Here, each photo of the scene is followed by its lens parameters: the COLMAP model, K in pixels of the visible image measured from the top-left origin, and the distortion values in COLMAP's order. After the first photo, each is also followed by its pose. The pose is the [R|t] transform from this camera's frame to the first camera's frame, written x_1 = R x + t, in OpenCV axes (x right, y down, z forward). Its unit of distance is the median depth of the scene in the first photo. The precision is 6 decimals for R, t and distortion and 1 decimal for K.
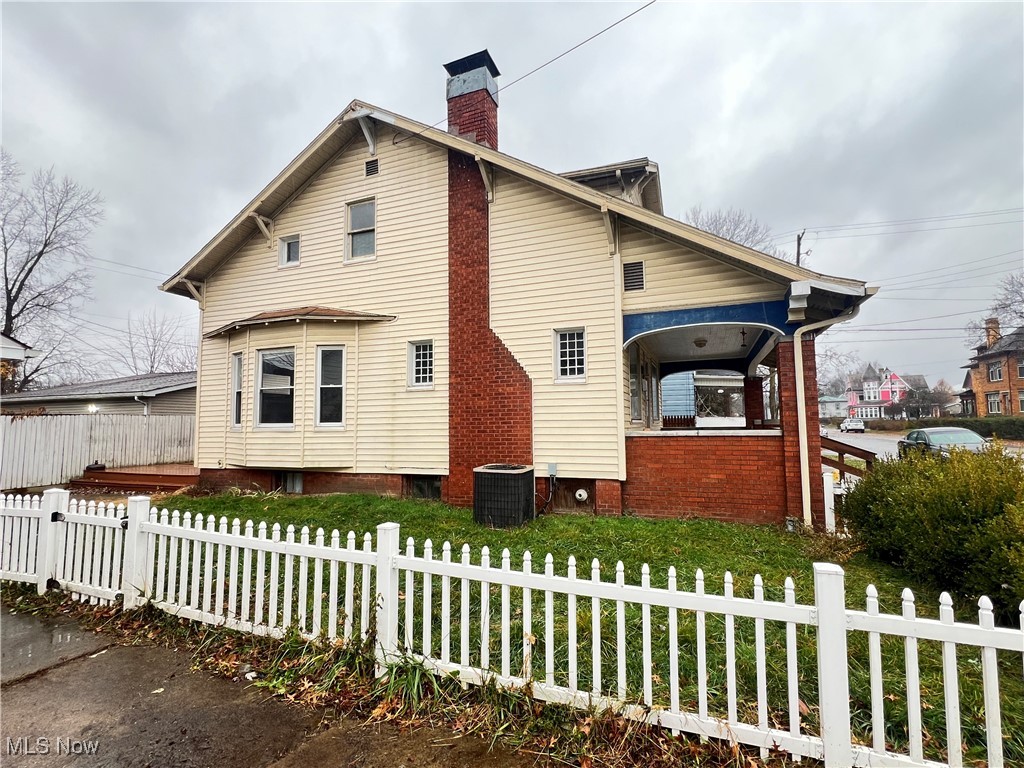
lens RADIAL K [[492.4, 0, 512.3], [0, 492.4, 388.8], [0, 0, 1]] dist [-0.002215, 0.000229]
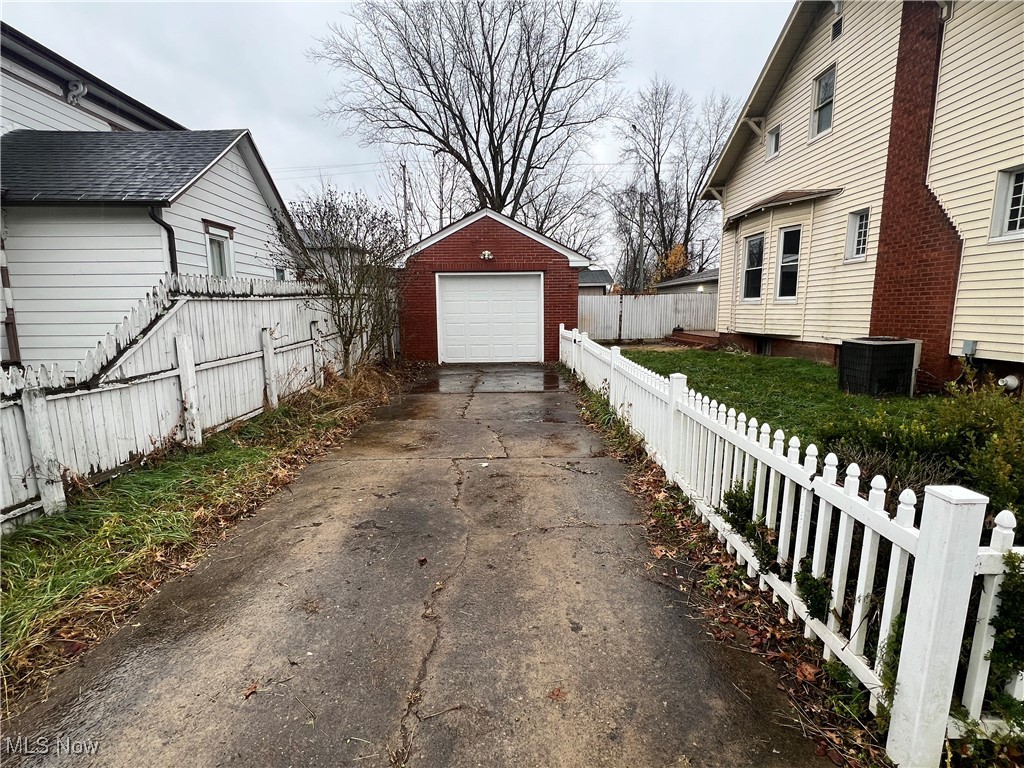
lens RADIAL K [[492.4, 0, 511.7], [0, 492.4, 384.7], [0, 0, 1]] dist [-0.002215, 0.000229]
pose [[0.375881, 0.147060, -0.914925, 0.490586], [0.076516, 0.979030, 0.188800, 0.004064], [0.923504, -0.140973, 0.356746, -0.037751]]
